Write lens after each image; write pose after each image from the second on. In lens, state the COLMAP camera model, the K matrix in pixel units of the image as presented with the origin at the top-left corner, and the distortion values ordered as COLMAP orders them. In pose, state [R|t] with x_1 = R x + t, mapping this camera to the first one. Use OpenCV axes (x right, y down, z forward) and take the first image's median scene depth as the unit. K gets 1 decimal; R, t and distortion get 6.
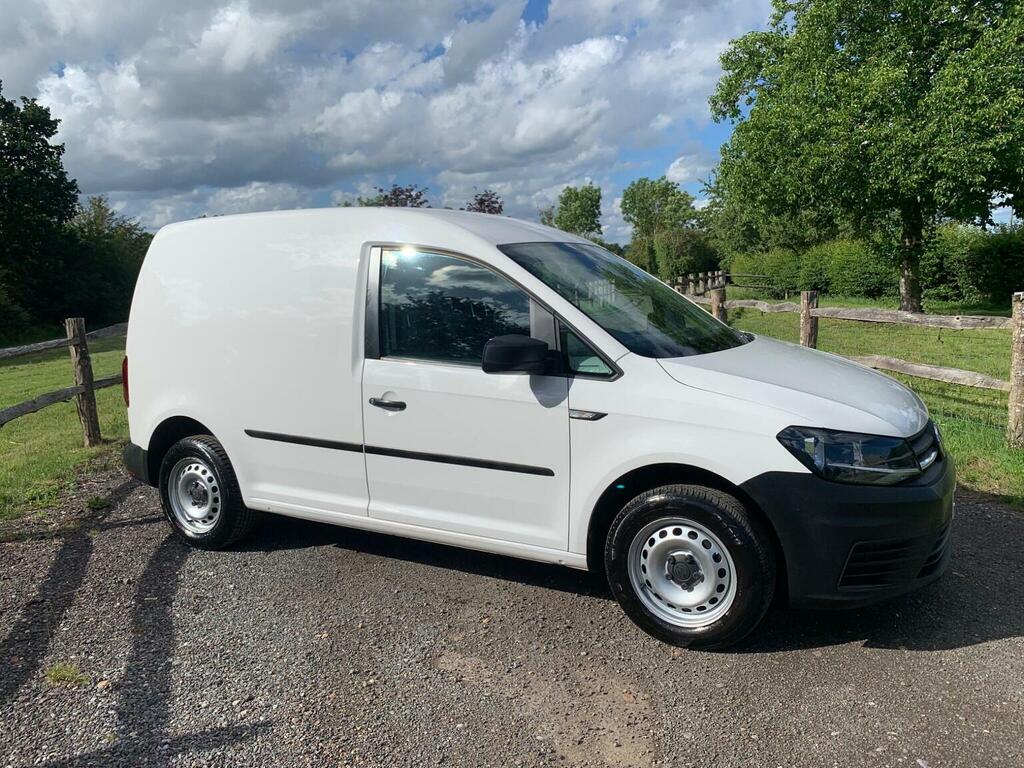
lens RADIAL K [[790.9, 0, 511.5], [0, 790.9, 383.9], [0, 0, 1]] dist [0.013357, -0.019628]
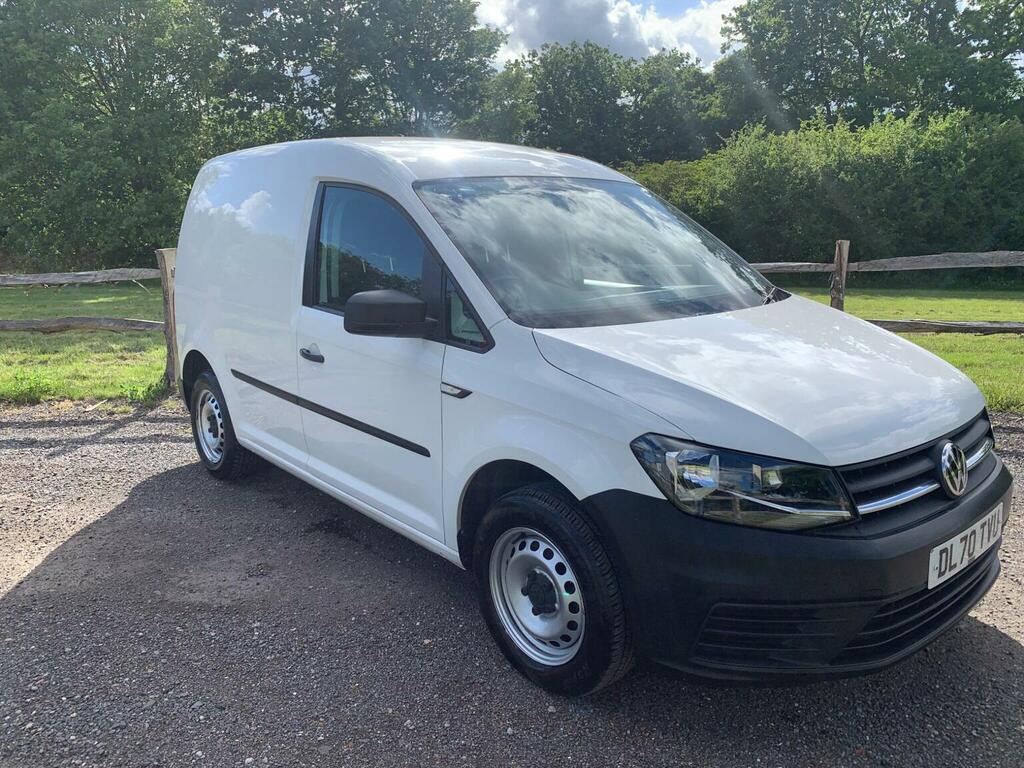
lens RADIAL K [[790.9, 0, 506.4], [0, 790.9, 376.7], [0, 0, 1]] dist [0.013357, -0.019628]
pose [[0.937510, 0.081401, -0.338302, 0.411265], [-0.054102, 0.994528, 0.089370, -0.051125], [0.343726, -0.065482, 0.936784, 0.230297]]
